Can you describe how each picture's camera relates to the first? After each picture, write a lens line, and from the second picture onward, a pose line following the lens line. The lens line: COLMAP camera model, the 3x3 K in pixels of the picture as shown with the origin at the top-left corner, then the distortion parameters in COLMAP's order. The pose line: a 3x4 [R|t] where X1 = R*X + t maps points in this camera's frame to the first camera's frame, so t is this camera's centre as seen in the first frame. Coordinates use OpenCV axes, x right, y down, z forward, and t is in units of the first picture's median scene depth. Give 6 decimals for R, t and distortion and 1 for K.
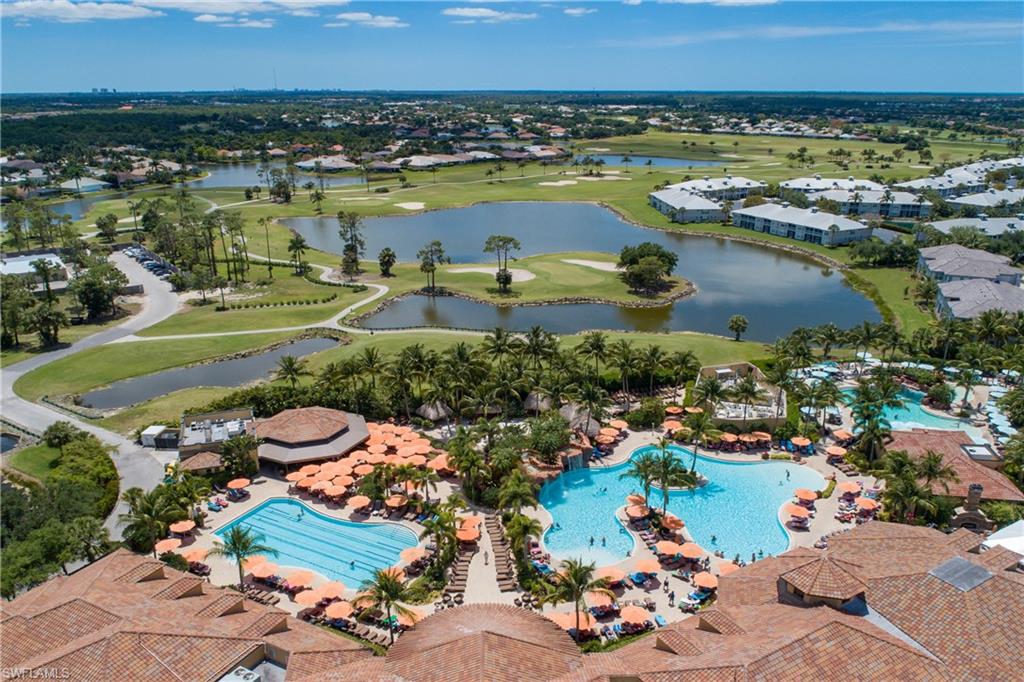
lens RADIAL K [[682.1, 0, 511.7], [0, 682.1, 340.9], [0, 0, 1]] dist [-0.005463, -0.000563]
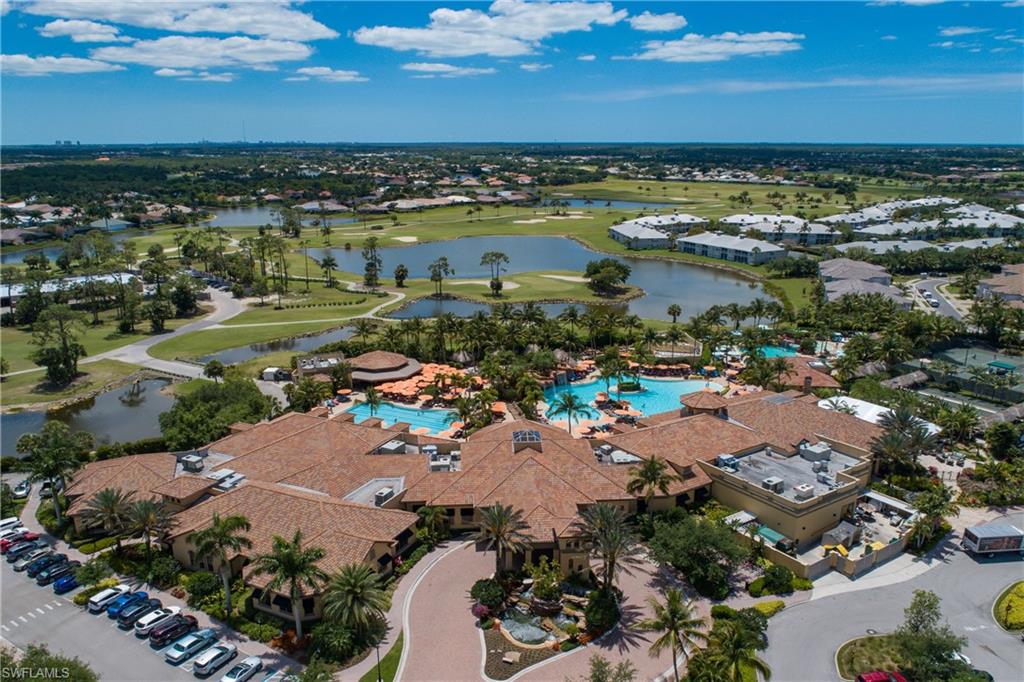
lens RADIAL K [[682.1, 0, 511.7], [0, 682.1, 340.9], [0, 0, 1]] dist [-0.005463, -0.000563]
pose [[0.998661, -0.015652, 0.049300, -0.027527], [0.019010, 0.997478, -0.068389, 0.058298], [-0.048105, 0.069234, 0.996440, -0.155899]]
